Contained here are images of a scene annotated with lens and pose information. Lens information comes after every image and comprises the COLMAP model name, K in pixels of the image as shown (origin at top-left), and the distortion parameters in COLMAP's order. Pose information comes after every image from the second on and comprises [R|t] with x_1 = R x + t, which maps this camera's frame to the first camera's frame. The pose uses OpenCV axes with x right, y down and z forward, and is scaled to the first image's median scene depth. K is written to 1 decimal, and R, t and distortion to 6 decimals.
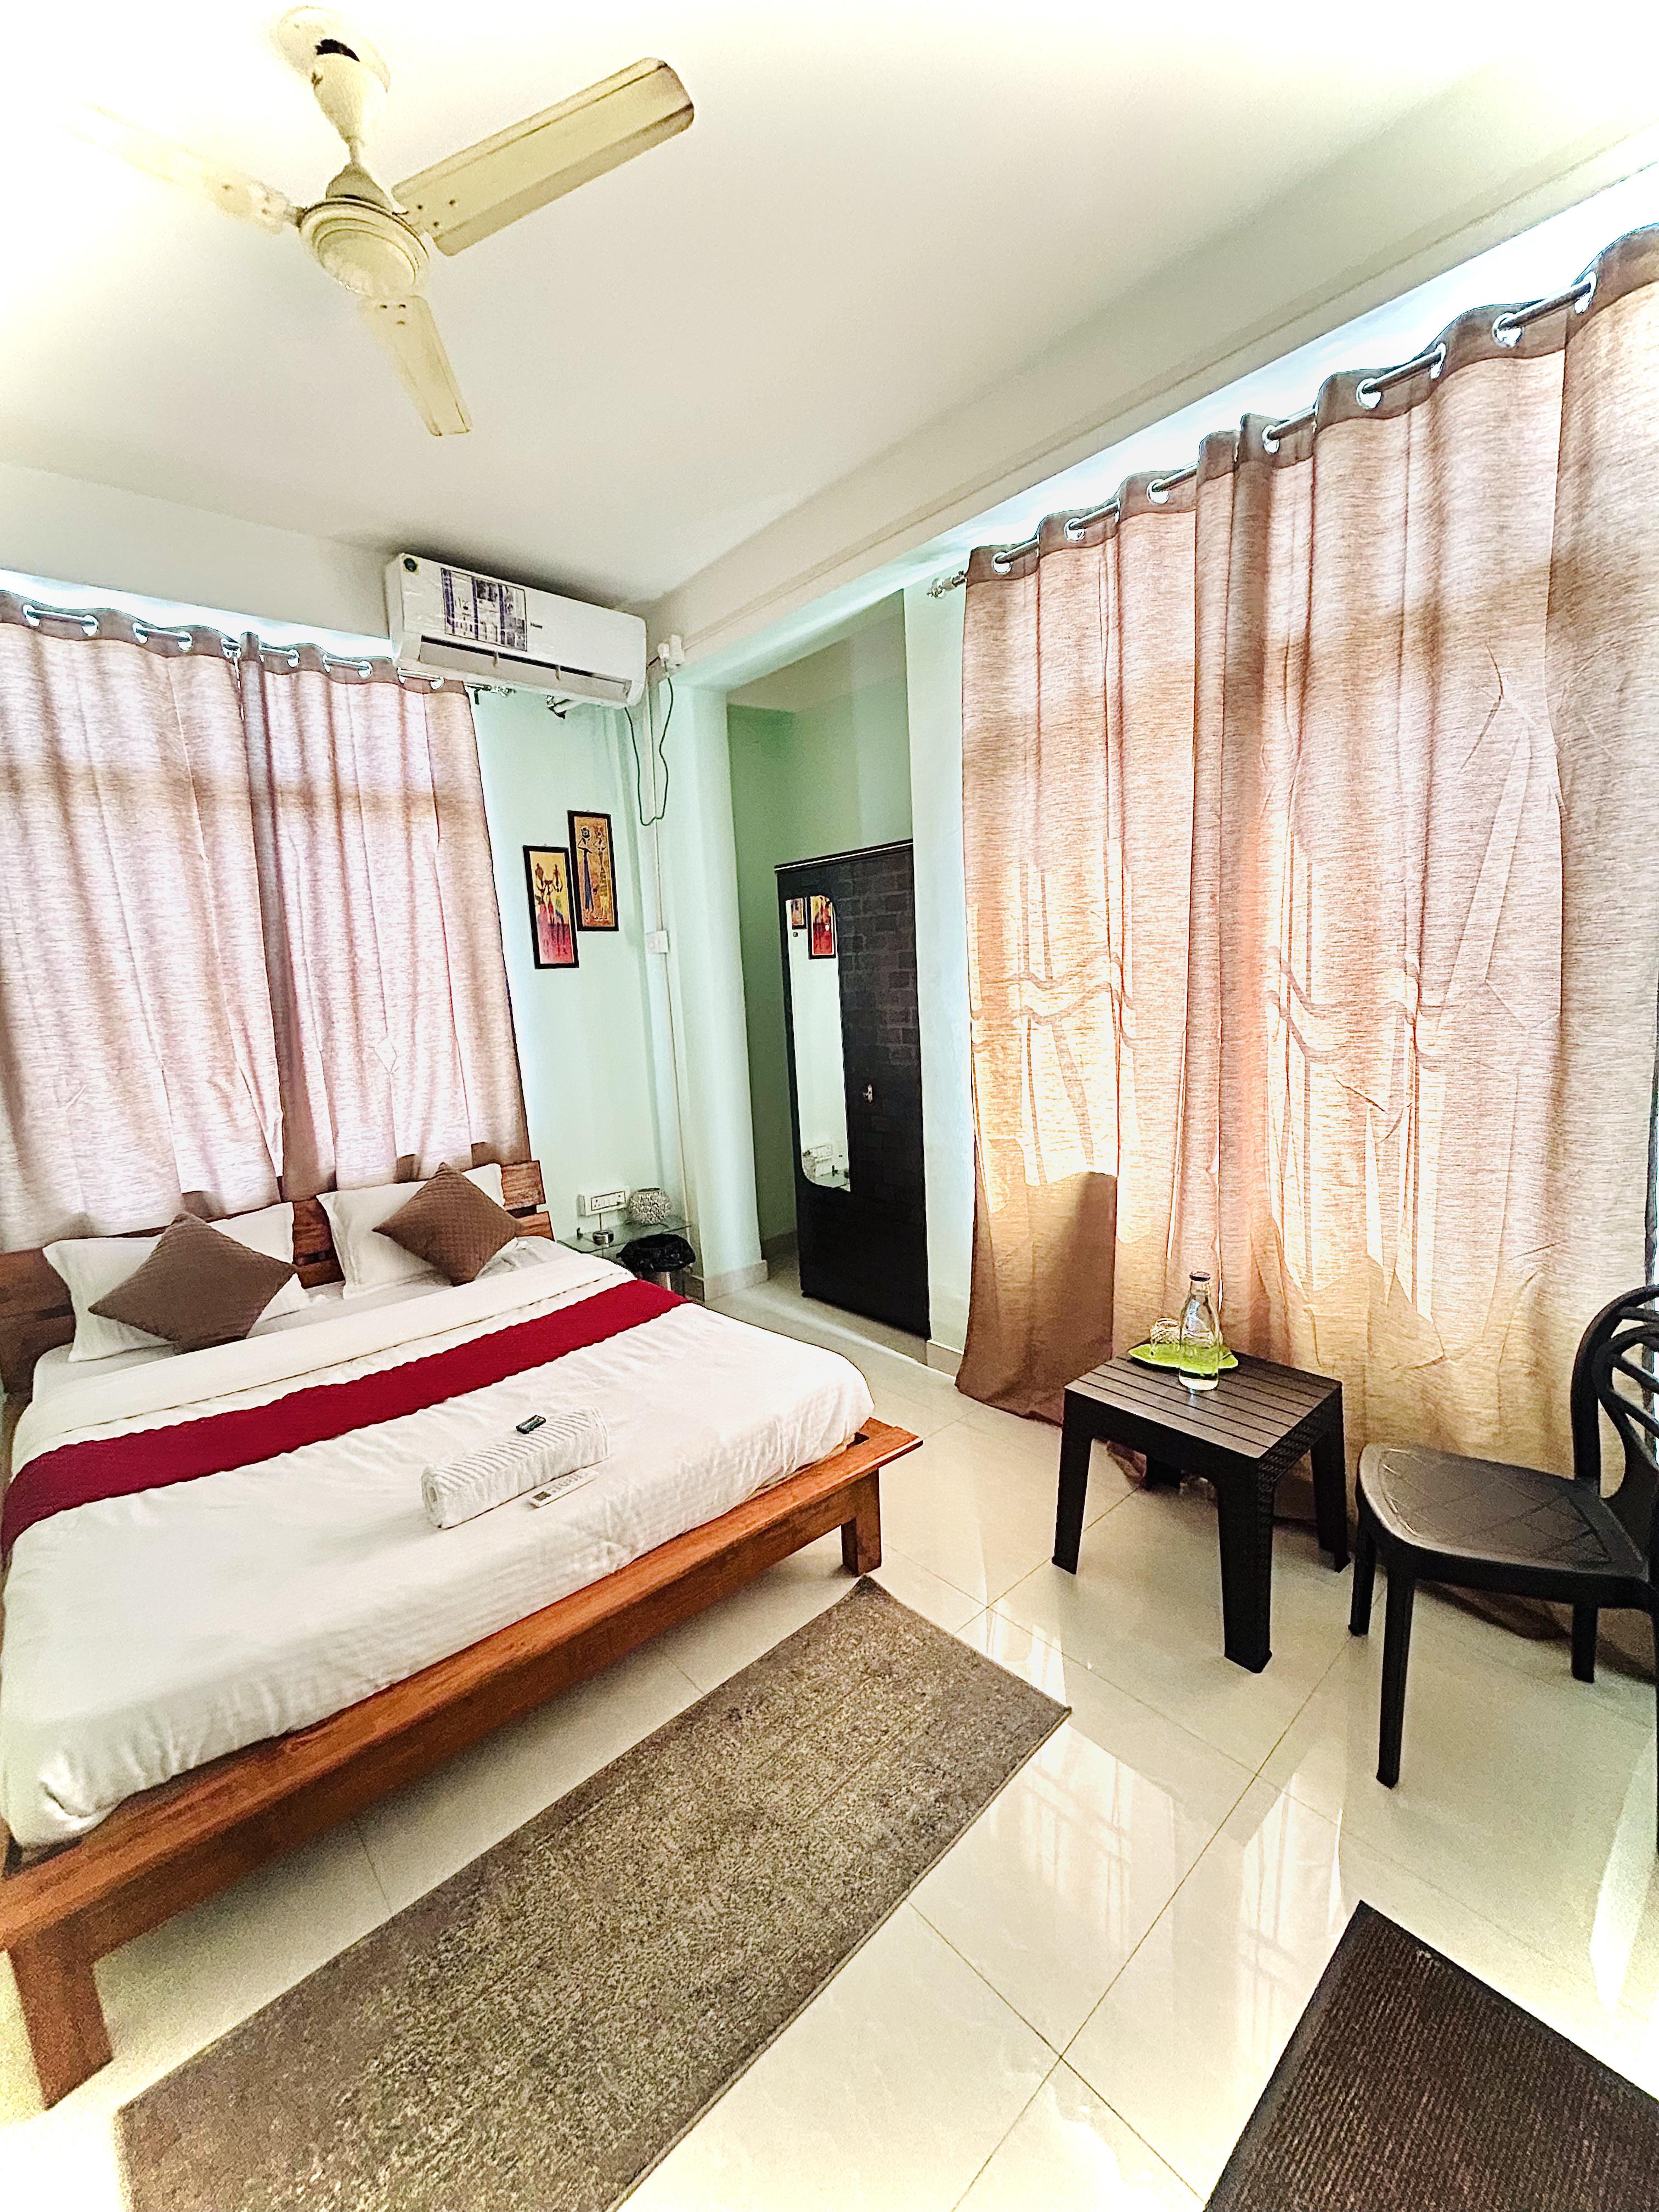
lens RADIAL K [[886.6, 0, 820.9], [0, 886.6, 1100.8], [0, 0, 1]] dist [-0.001646, -0.000085]
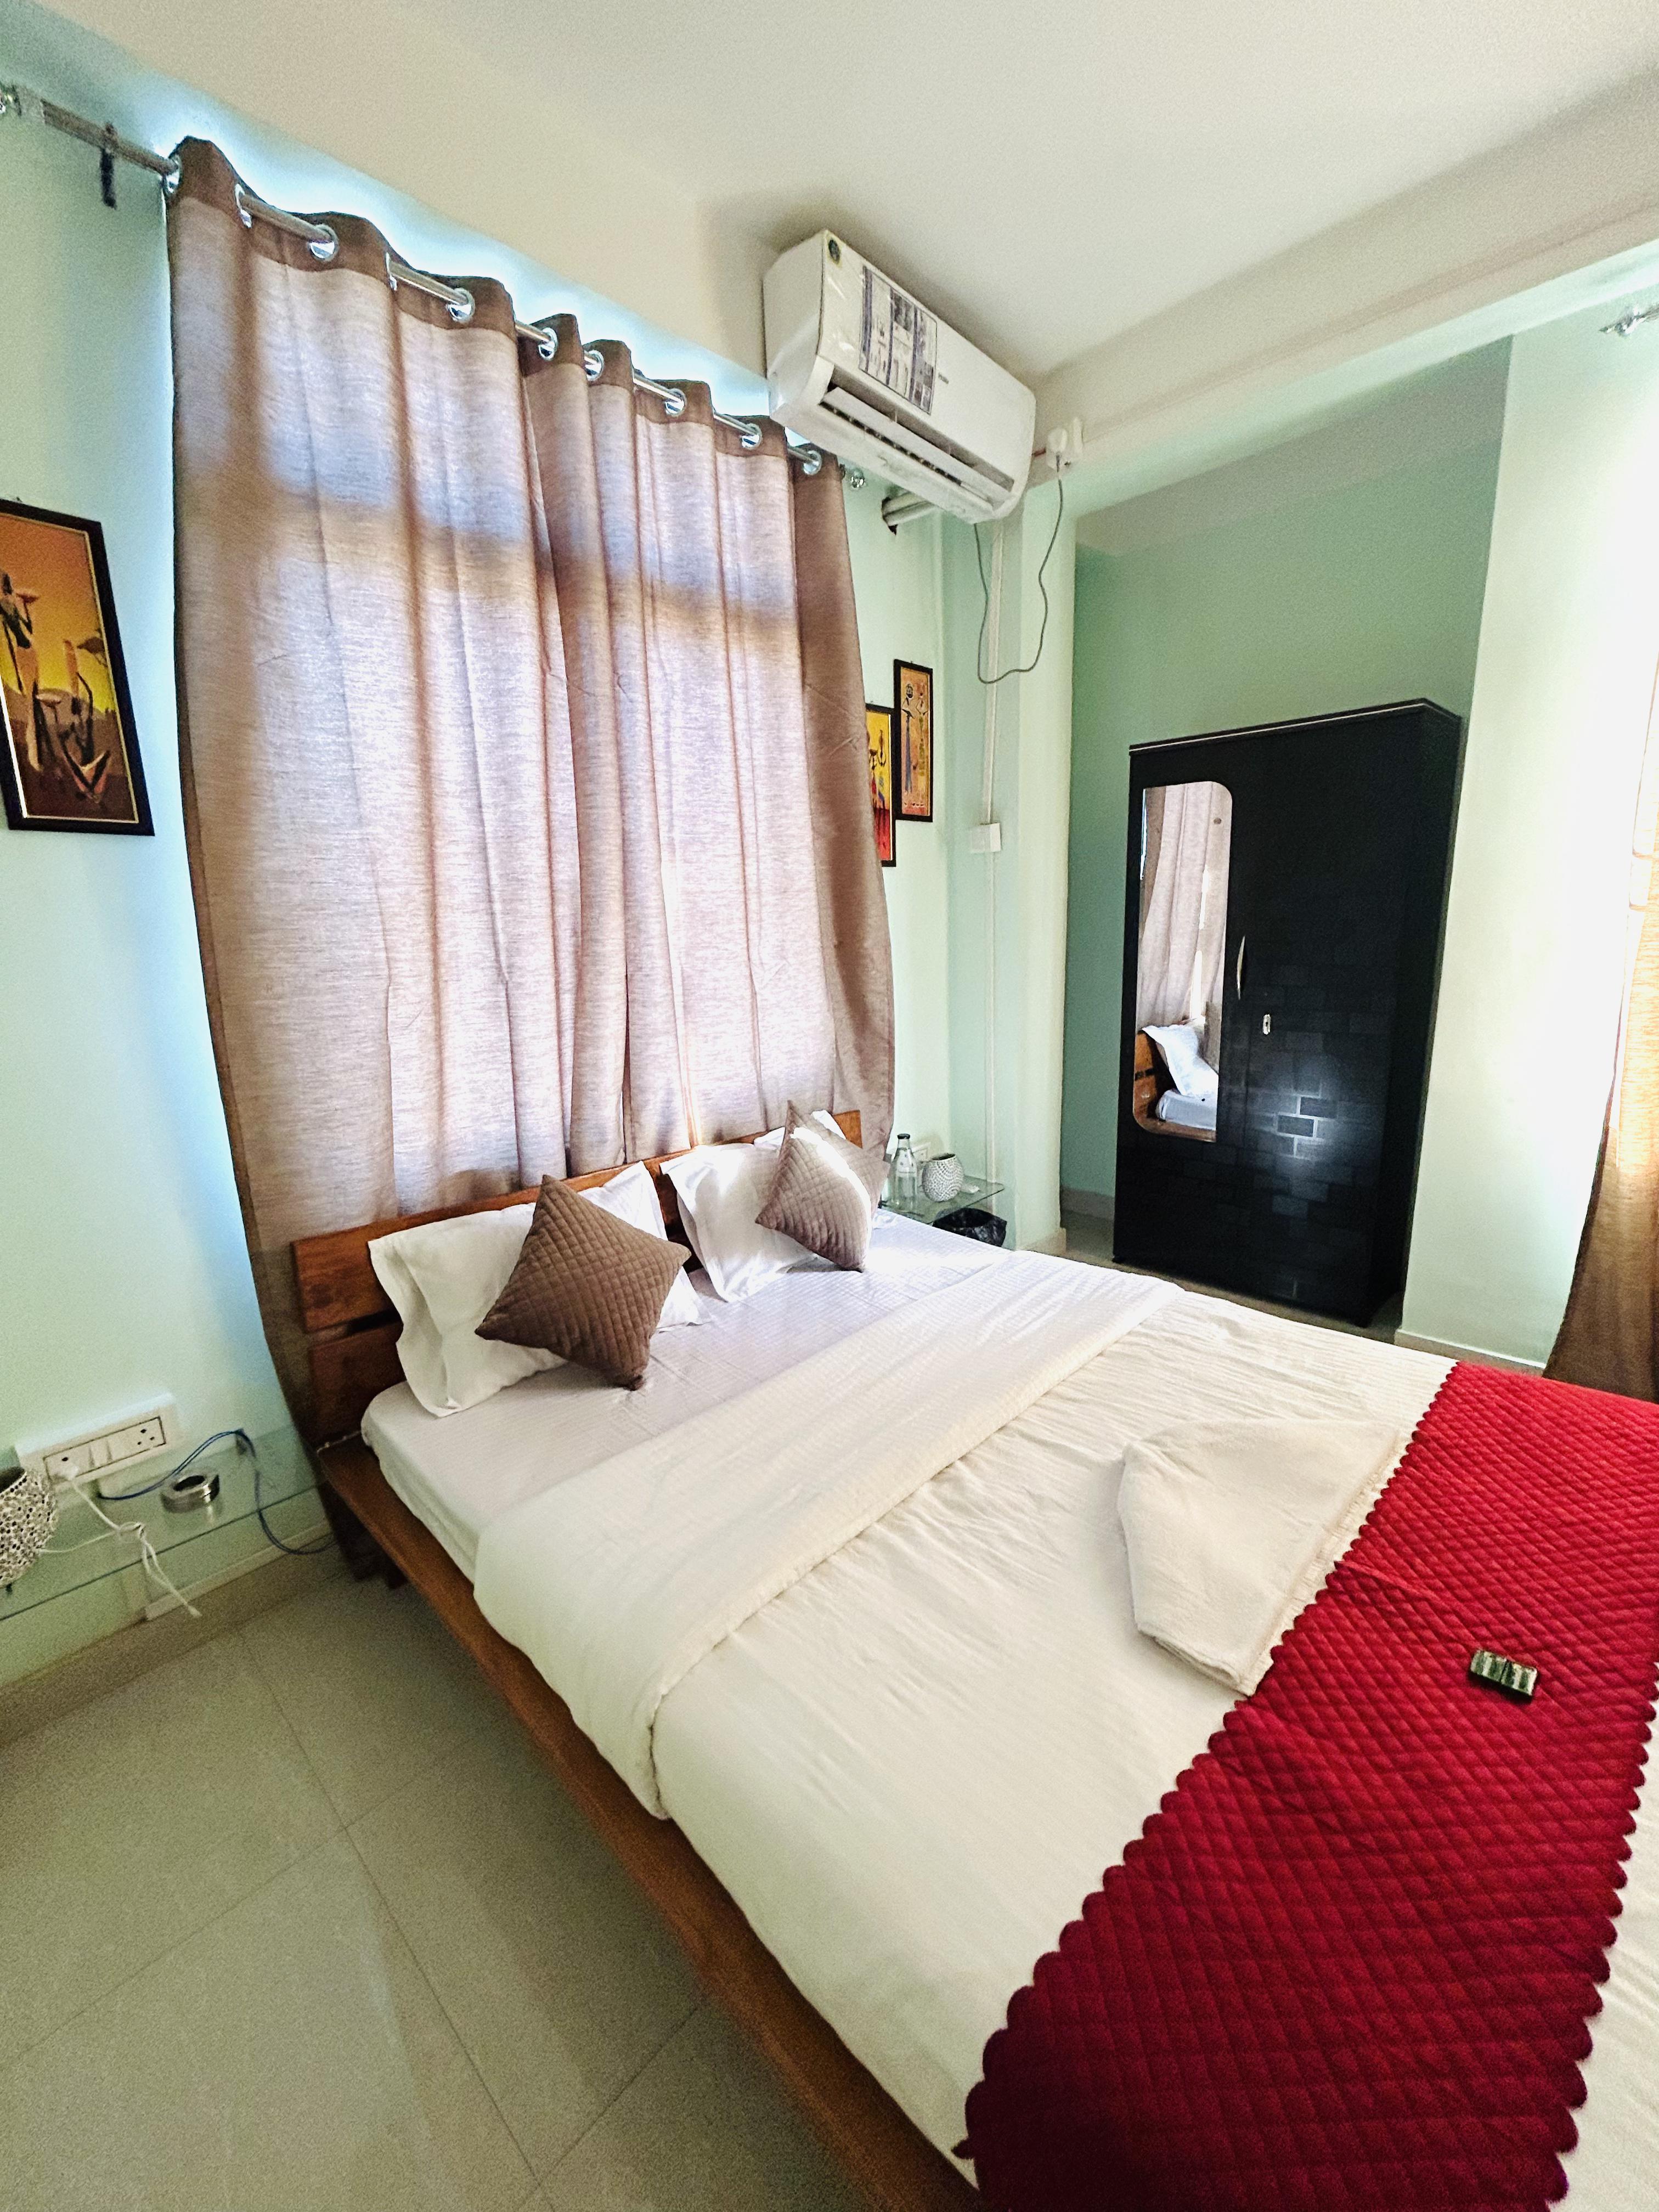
lens RADIAL K [[886.6, 0, 837.1], [0, 886.6, 1098.7], [0, 0, 1]] dist [-0.001646, -0.000085]
pose [[0.996386, -0.001747, 0.084920, -0.429941], [-0.004081, 0.997650, 0.068401, 0.001901], [-0.084840, -0.068500, 0.994037, 0.226364]]
